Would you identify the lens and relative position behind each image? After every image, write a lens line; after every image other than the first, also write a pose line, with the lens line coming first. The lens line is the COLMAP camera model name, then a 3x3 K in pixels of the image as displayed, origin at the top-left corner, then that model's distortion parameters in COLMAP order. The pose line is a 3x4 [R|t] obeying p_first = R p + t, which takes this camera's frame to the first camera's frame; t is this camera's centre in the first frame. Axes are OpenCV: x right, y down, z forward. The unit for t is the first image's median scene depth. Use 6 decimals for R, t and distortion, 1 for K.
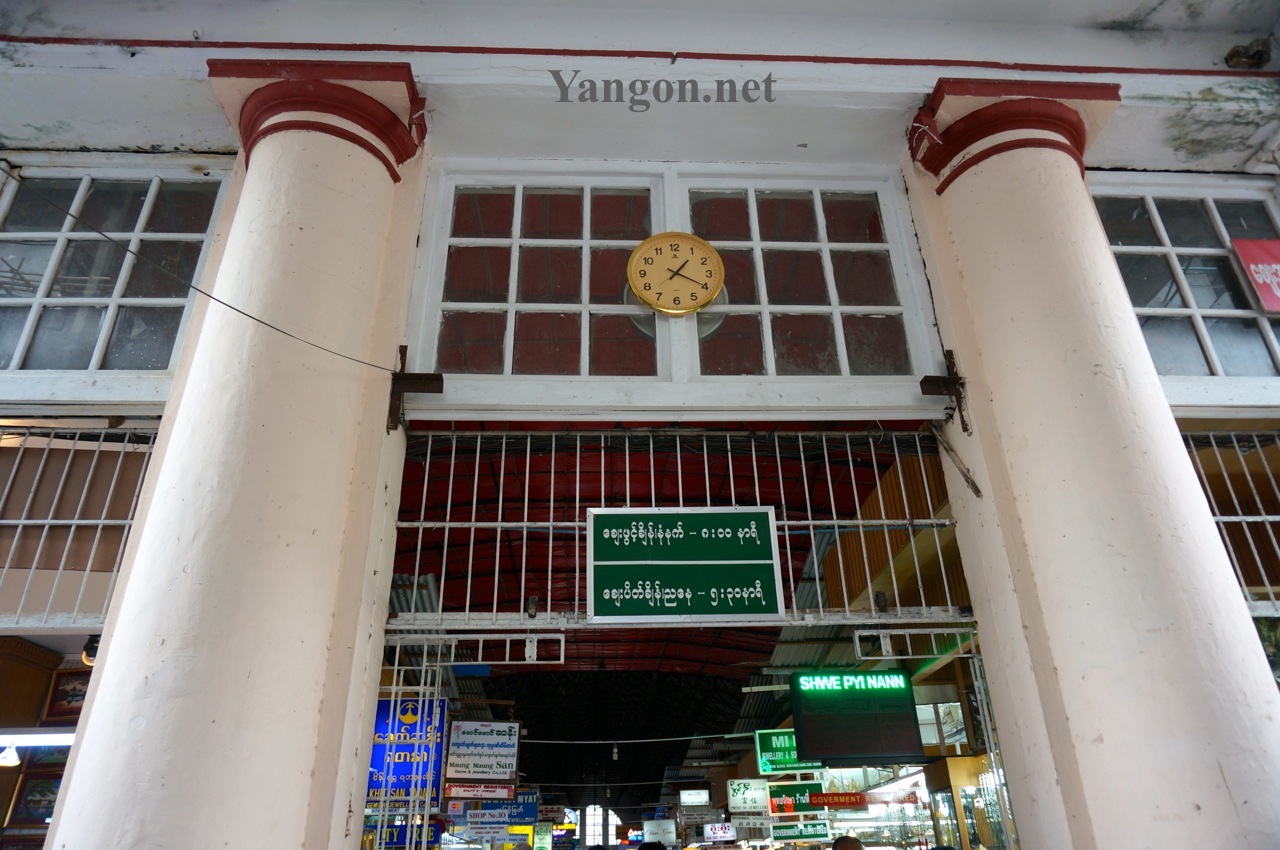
lens RADIAL K [[862.2, 0, 640.8], [0, 862.2, 424.4], [0, 0, 1]] dist [-0.039126, 0.001040]
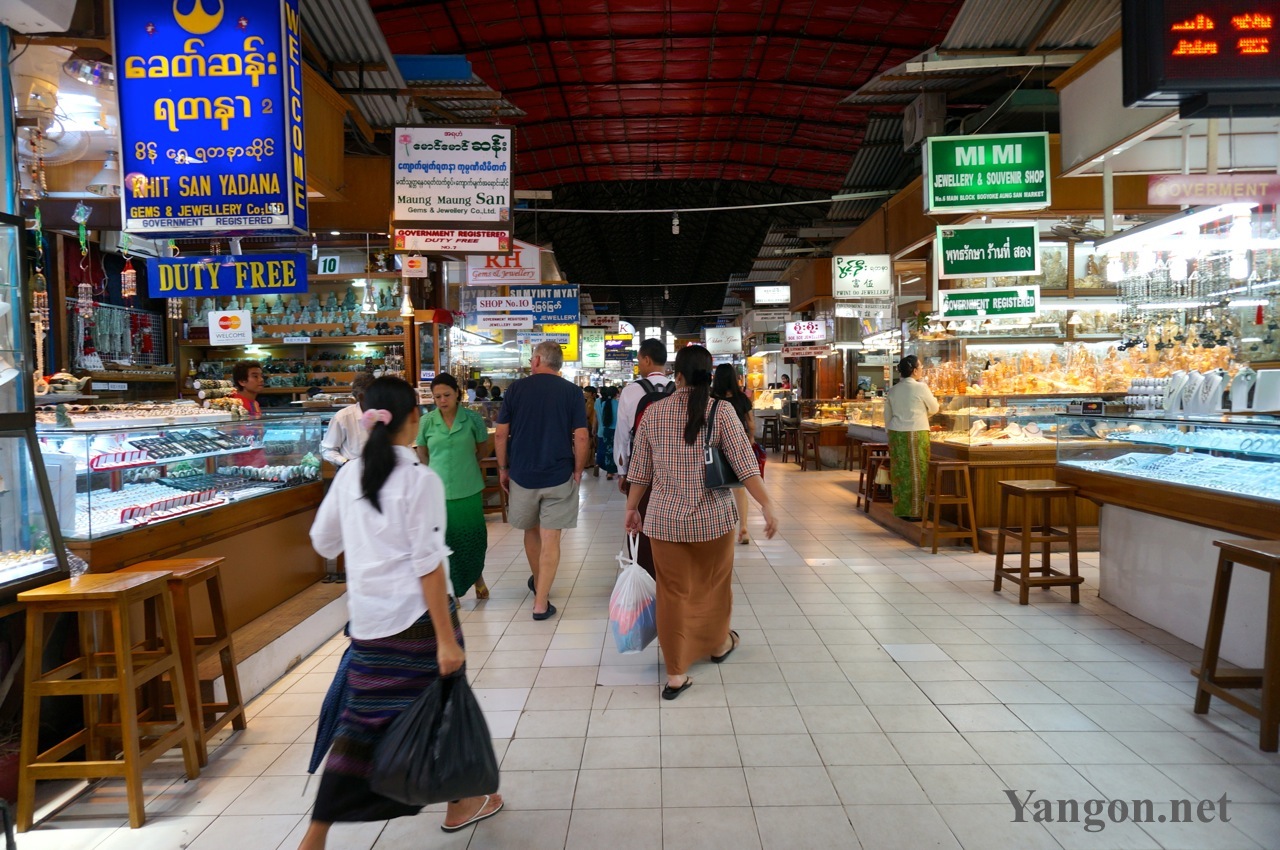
lens RADIAL K [[862.2, 0, 638.6], [0, 862.2, 425.0], [0, 0, 1]] dist [-0.039126, 0.001040]
pose [[0.997792, 0.006560, -0.066090, -0.016932], [0.027695, 0.863360, 0.503827, 0.233210], [0.060364, -0.504545, 0.861273, 0.411244]]
